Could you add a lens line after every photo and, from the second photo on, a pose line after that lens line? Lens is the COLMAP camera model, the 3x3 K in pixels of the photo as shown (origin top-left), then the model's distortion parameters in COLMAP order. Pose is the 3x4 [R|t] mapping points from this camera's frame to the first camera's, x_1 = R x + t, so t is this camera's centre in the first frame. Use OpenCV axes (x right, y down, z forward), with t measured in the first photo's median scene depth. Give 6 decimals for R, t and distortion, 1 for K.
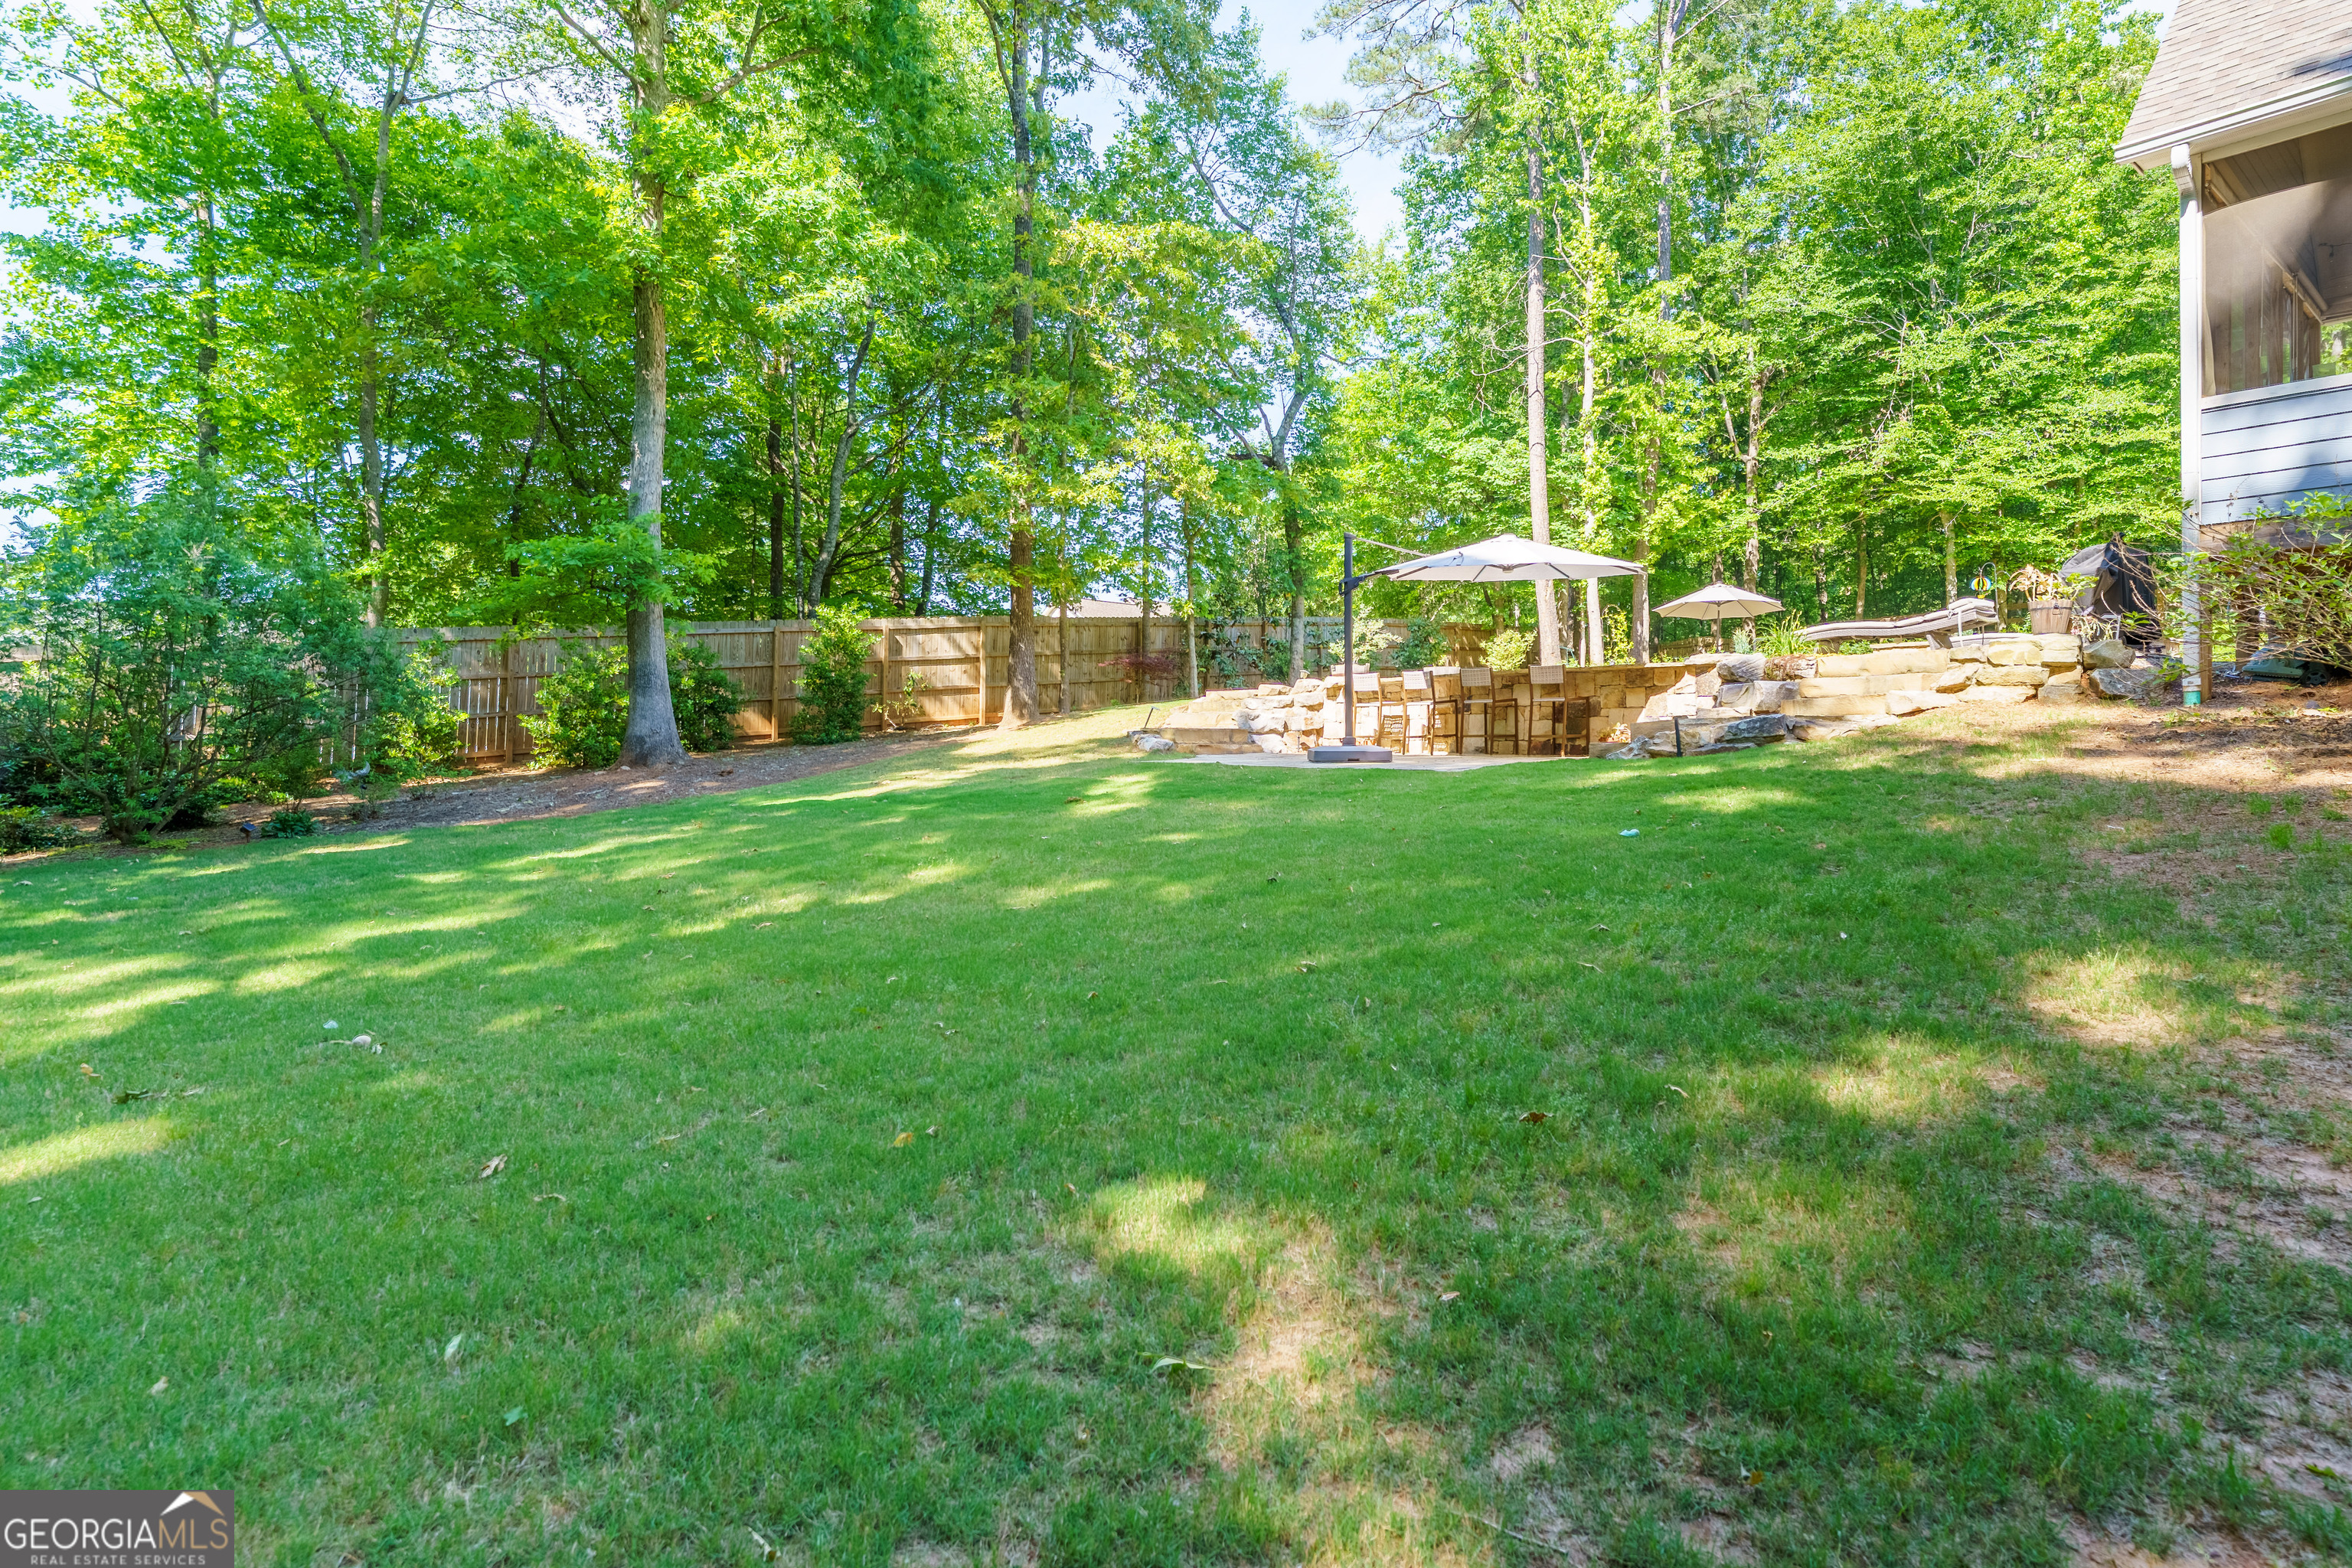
lens RADIAL K [[1197.2, 0, 1176.0], [0, 1197.2, 784.0], [0, 0, 1]] dist [-0.001650, -0.034187]
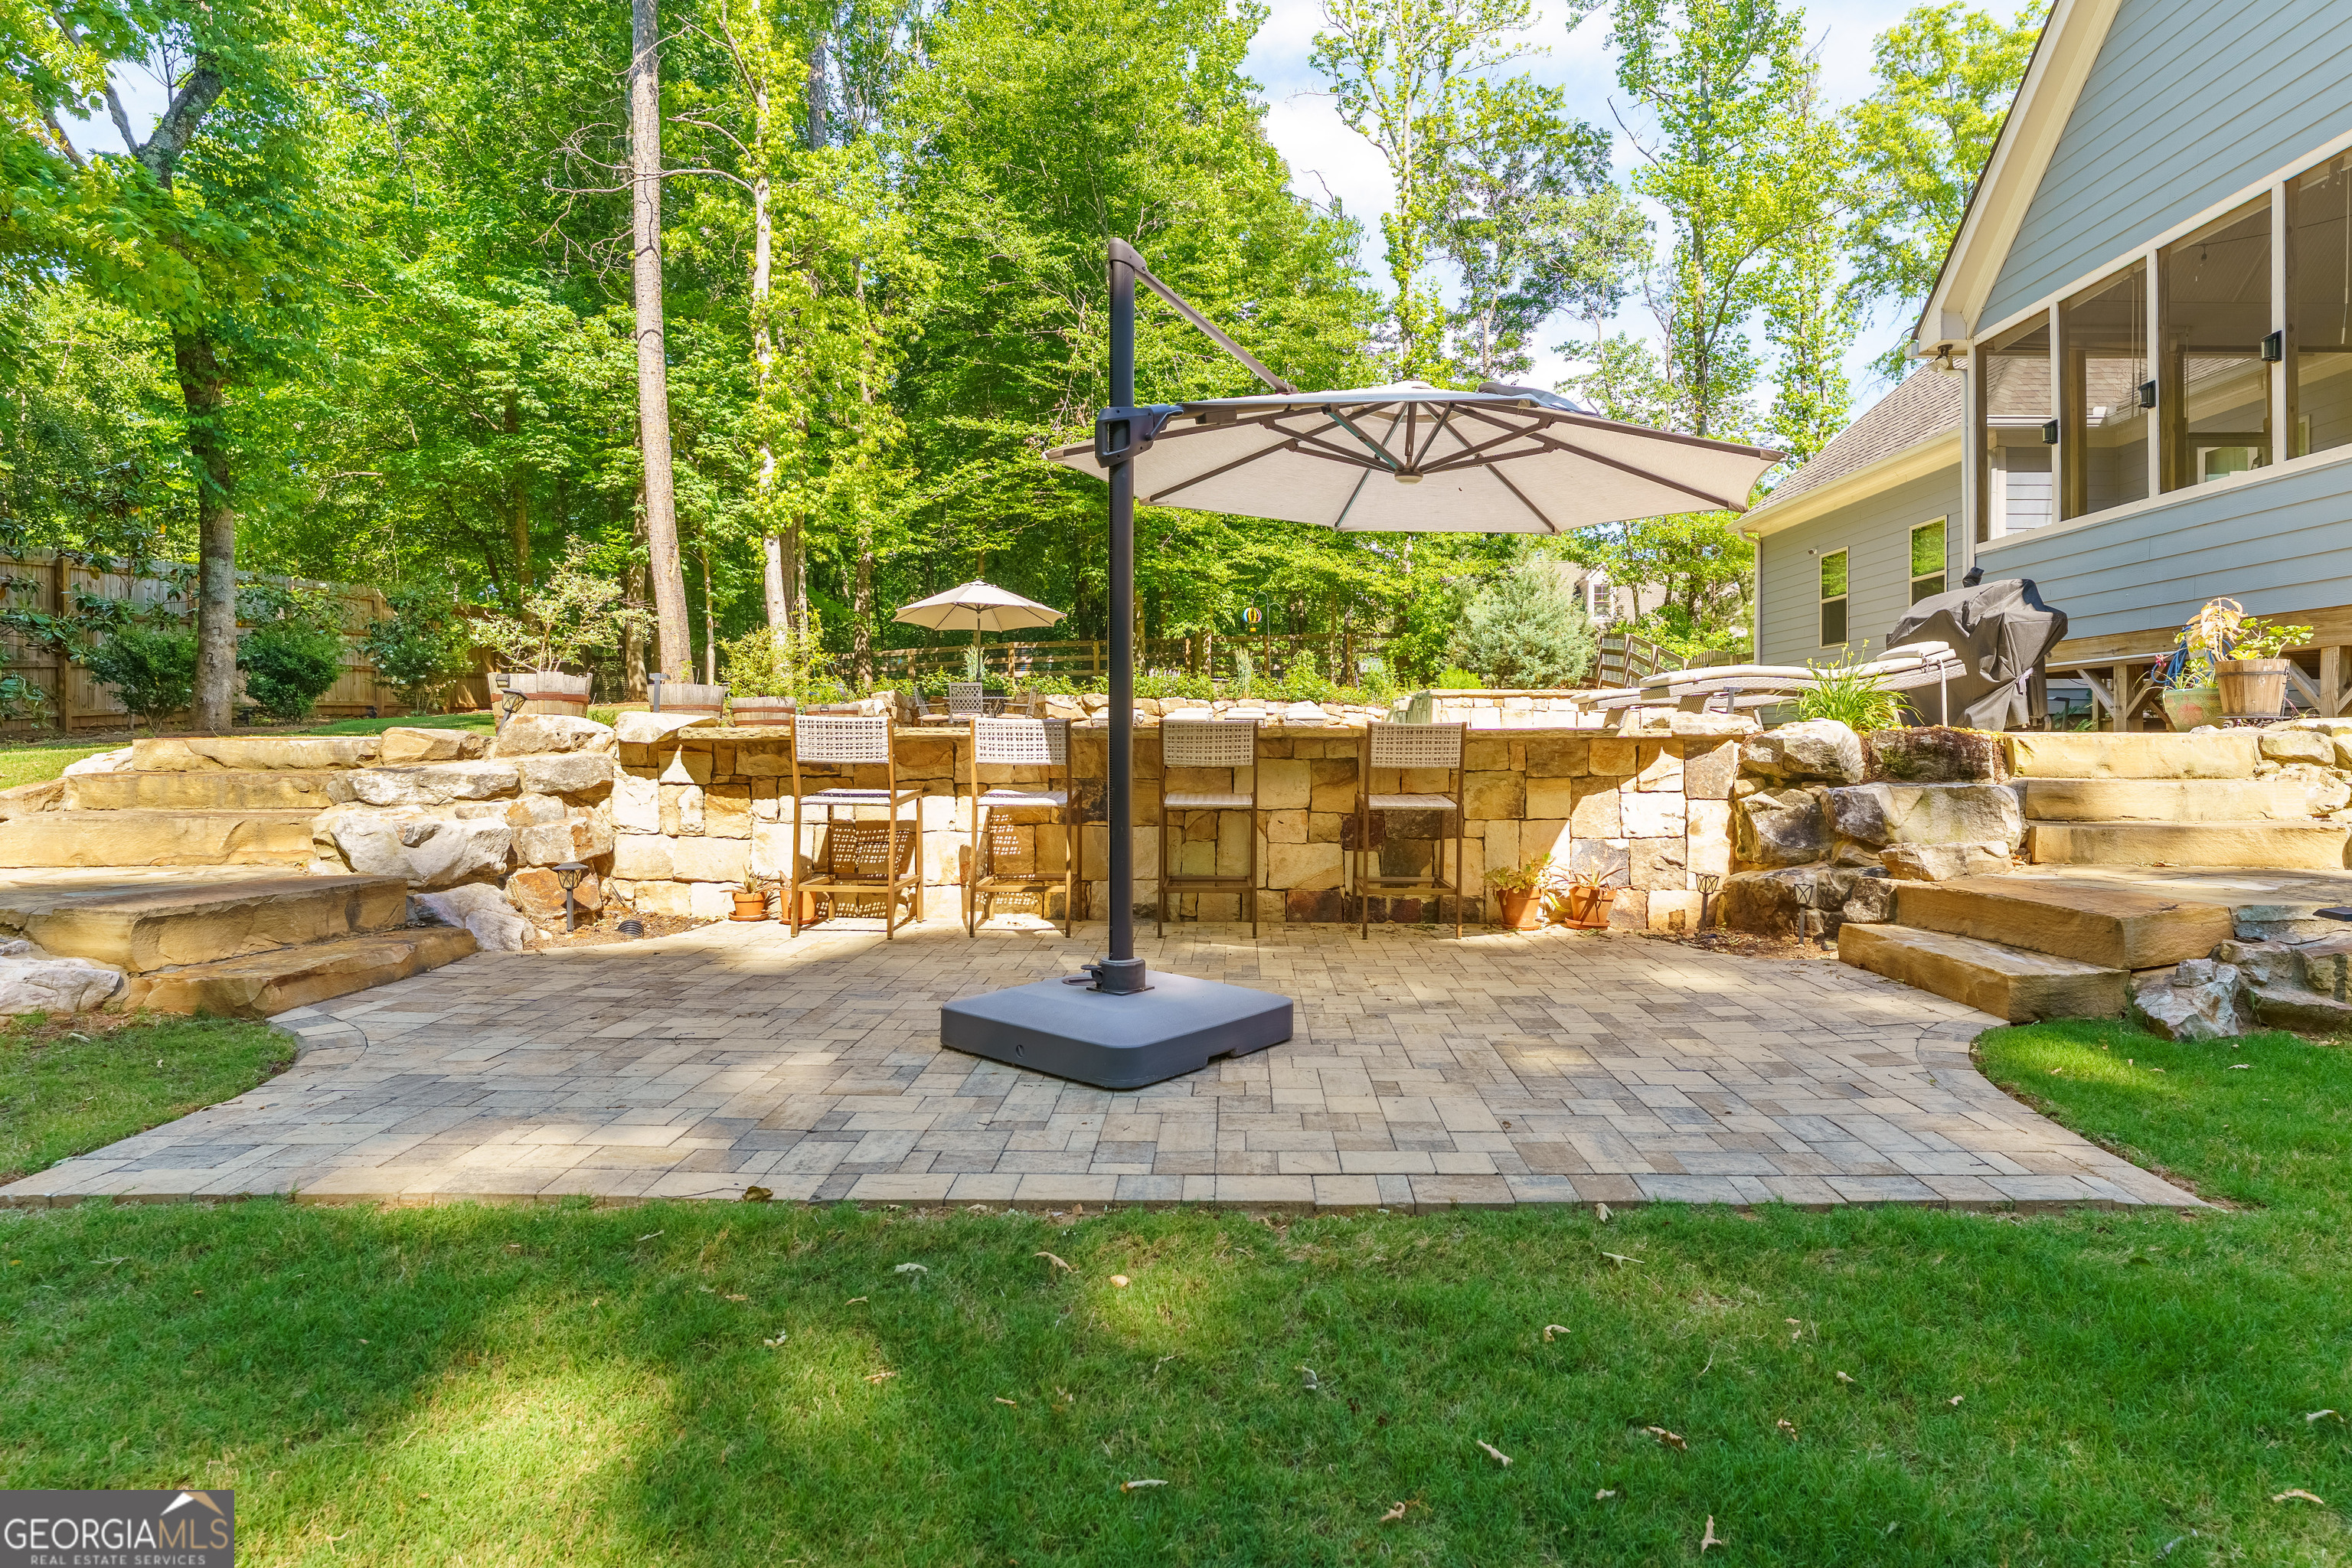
lens RADIAL K [[1244.5, 0, 1219.3], [0, 1244.5, 799.8], [0, 0, 1]] dist [0.002050, 0.000608]
pose [[0.628635, -0.023300, 0.777352, -0.032874], [0.023302, 0.999667, 0.011120, -0.037607], [-0.777352, 0.011123, 0.628968, 0.373276]]
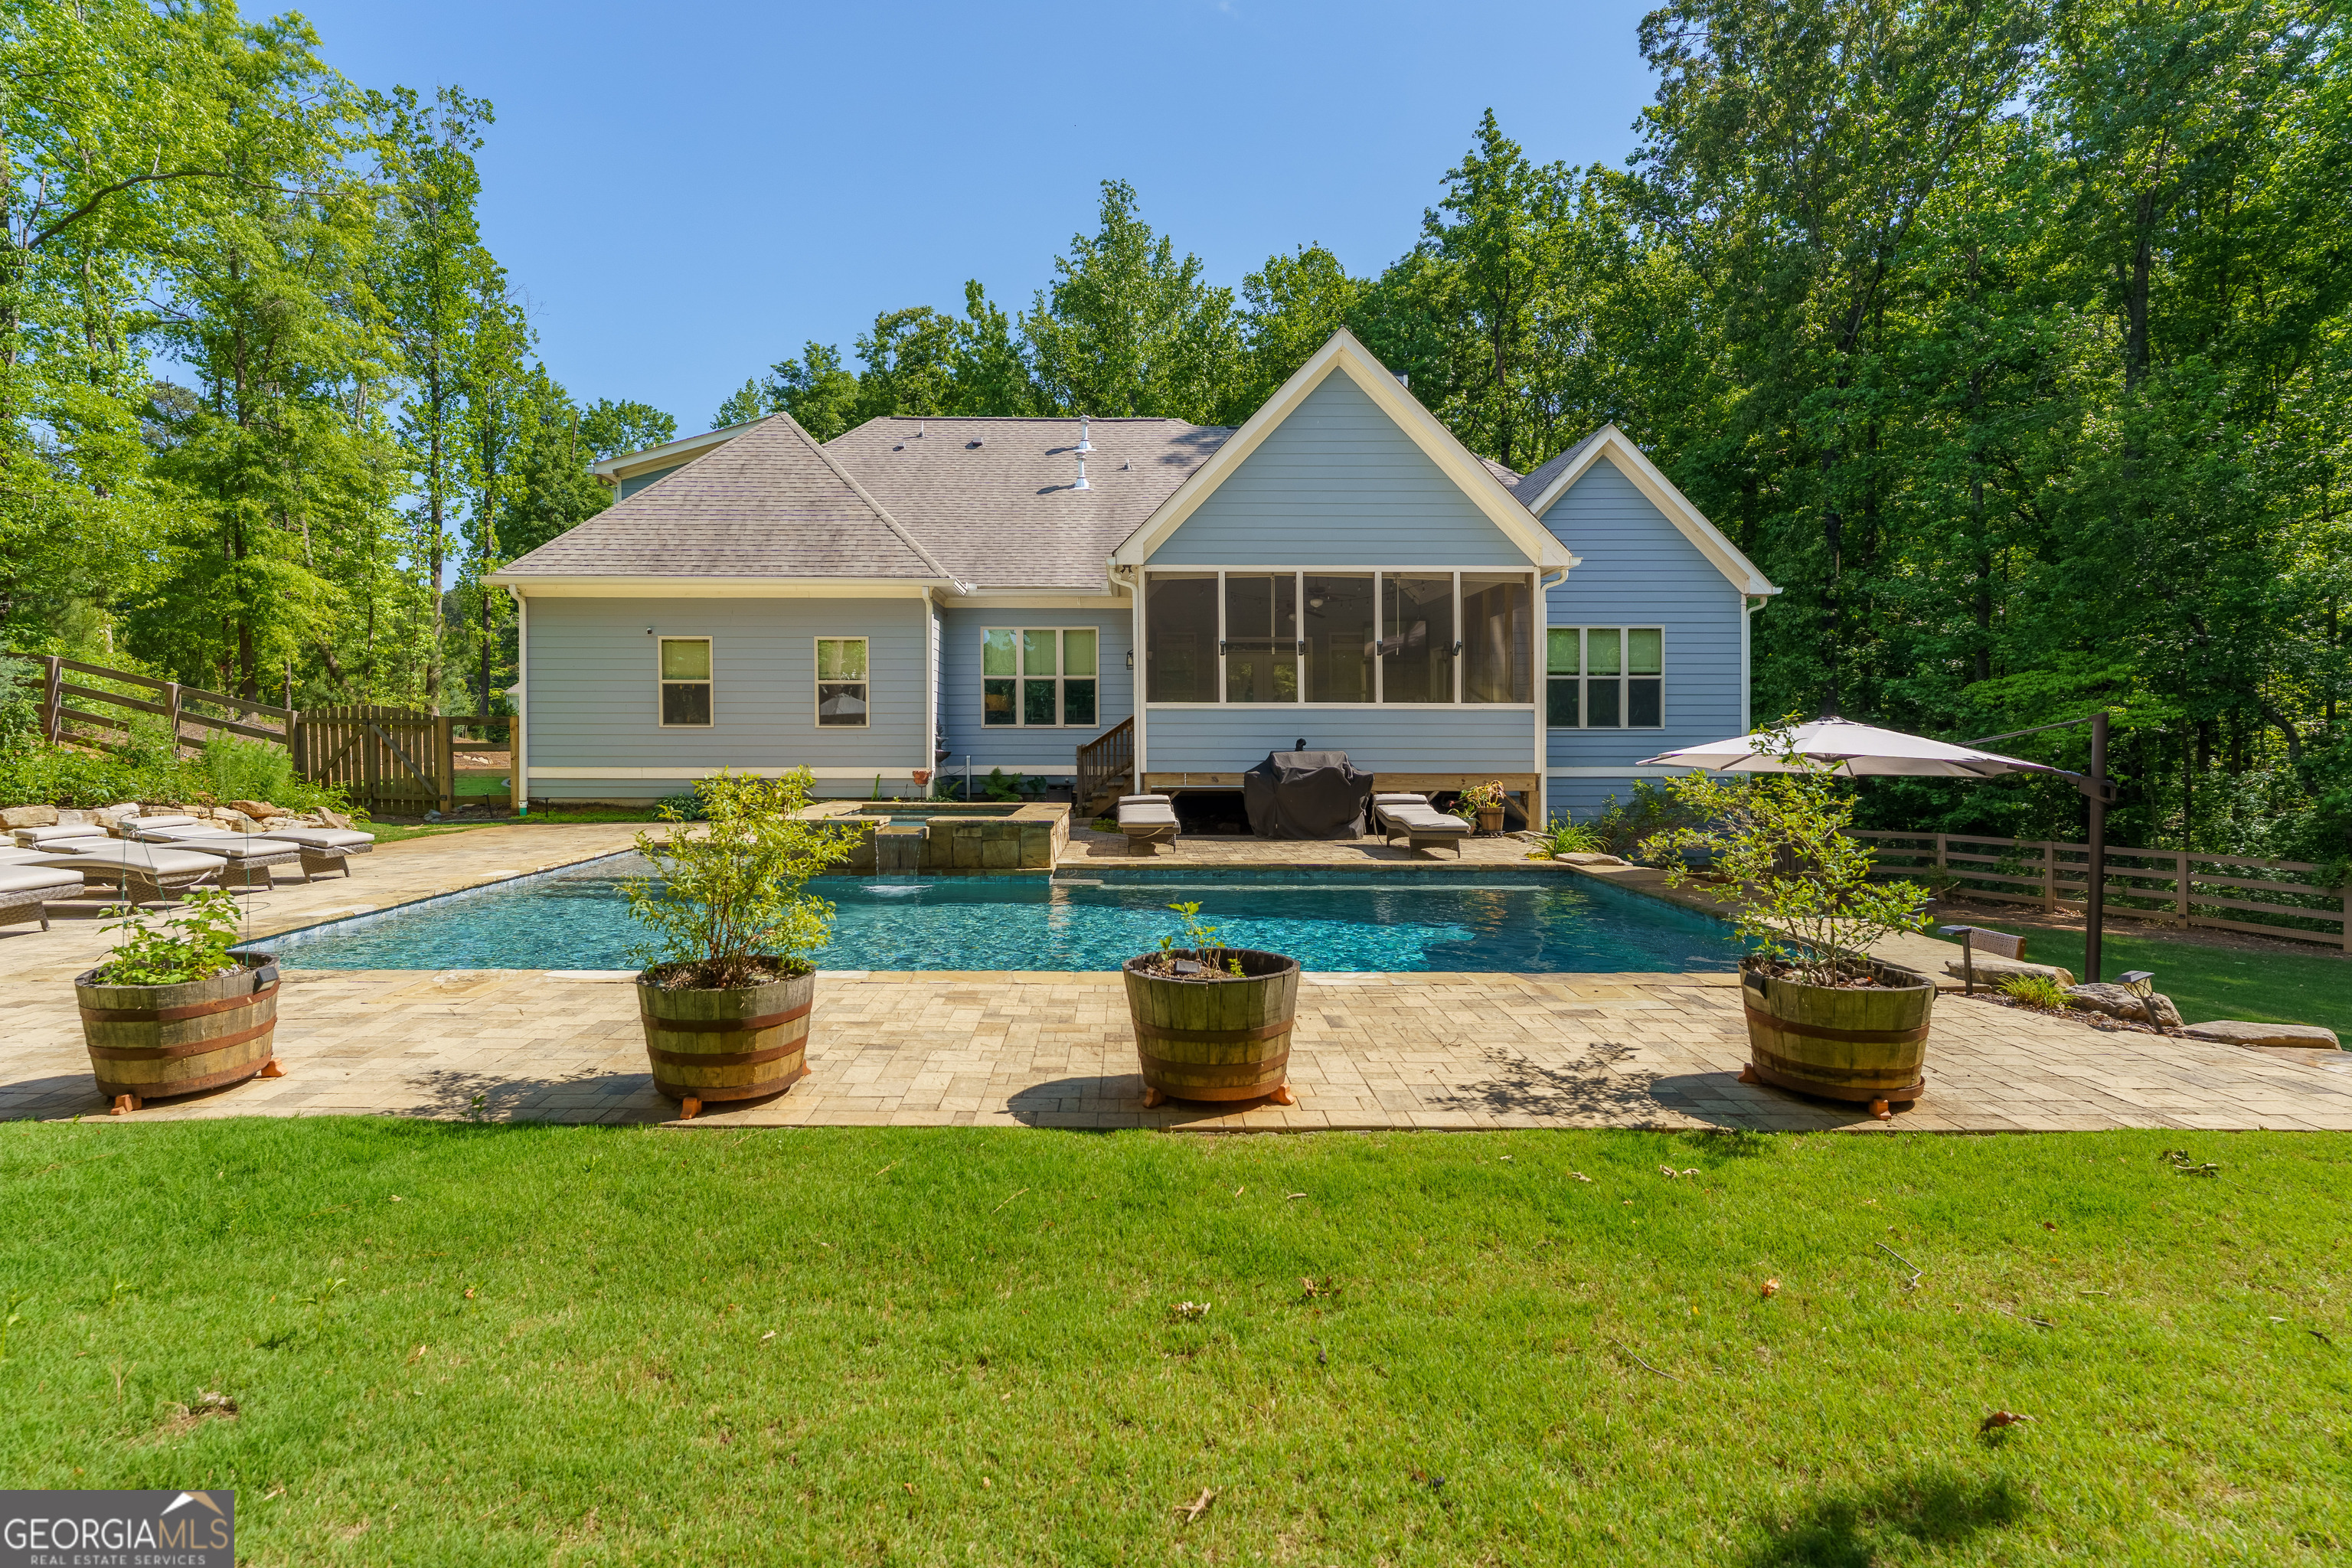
lens RADIAL K [[1137.4, 0, 1168.0], [0, 1137.4, 731.3], [0, 0, 1]] dist [0.020805, -0.026836]
pose [[-0.802987, 0.008062, 0.595942, 0.097401], [0.025784, 0.999442, 0.021221, -0.105832], [-0.595439, 0.032406, -0.802747, 0.861712]]
